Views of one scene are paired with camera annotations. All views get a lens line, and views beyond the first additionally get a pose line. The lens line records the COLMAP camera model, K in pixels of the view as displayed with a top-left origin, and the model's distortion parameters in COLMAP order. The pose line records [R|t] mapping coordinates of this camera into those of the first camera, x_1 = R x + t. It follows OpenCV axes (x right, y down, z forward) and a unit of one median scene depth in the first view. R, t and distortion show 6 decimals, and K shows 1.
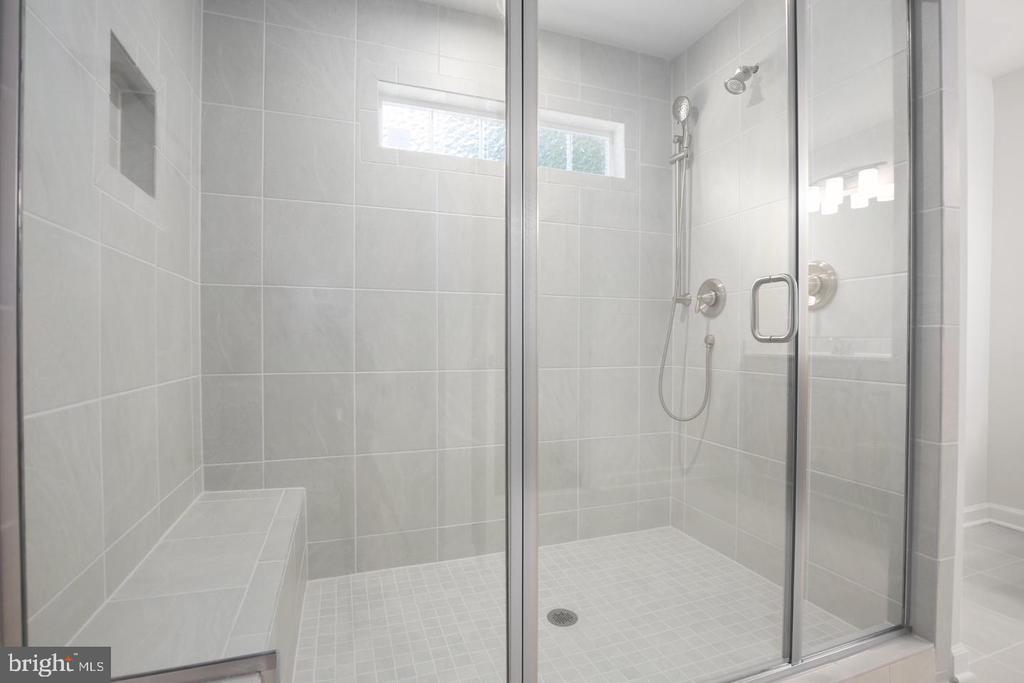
lens RADIAL K [[482.2, 0, 517.8], [0, 482.2, 346.4], [0, 0, 1]] dist [-0.035179, 0.006649]
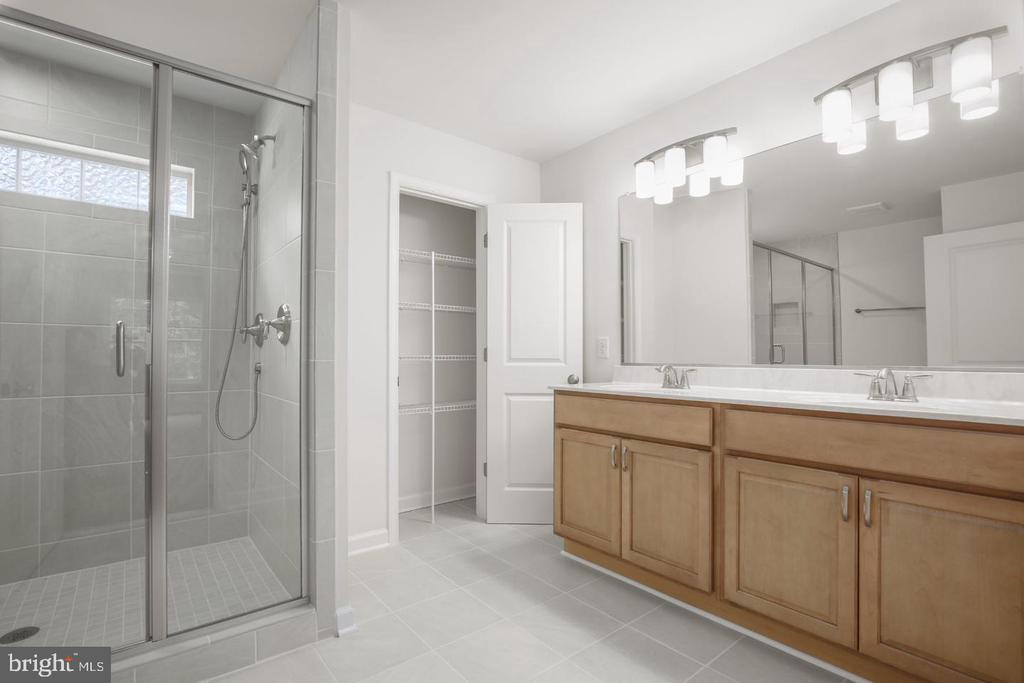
lens RADIAL K [[482.2, 0, 510.7], [0, 482.2, 347.6], [0, 0, 1]] dist [-0.035179, 0.006649]
pose [[0.945541, 0.006788, 0.325432, 0.649793], [0.003767, 0.999487, -0.031793, -0.022964], [-0.325481, 0.031288, 0.945031, -0.286247]]
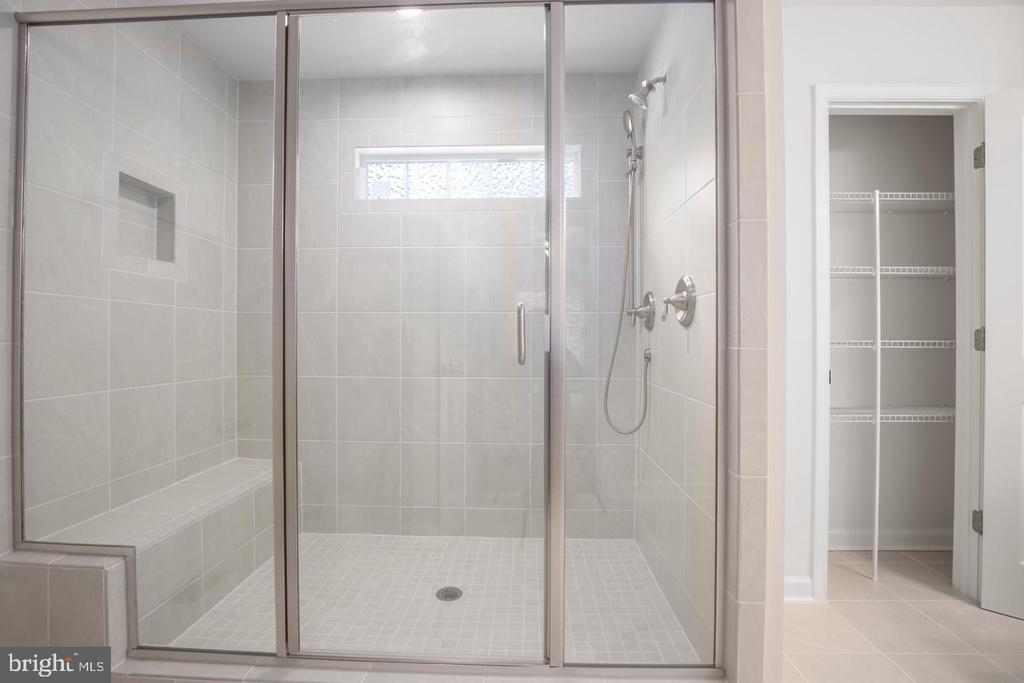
lens RADIAL K [[482.2, 0, 515.2], [0, 482.2, 341.7], [0, 0, 1]] dist [-0.035179, 0.006649]
pose [[0.930401, 0.003625, -0.366526, 0.553870], [-0.007583, 0.999927, -0.009359, -0.029578], [0.366465, 0.011487, 0.930361, -0.024221]]
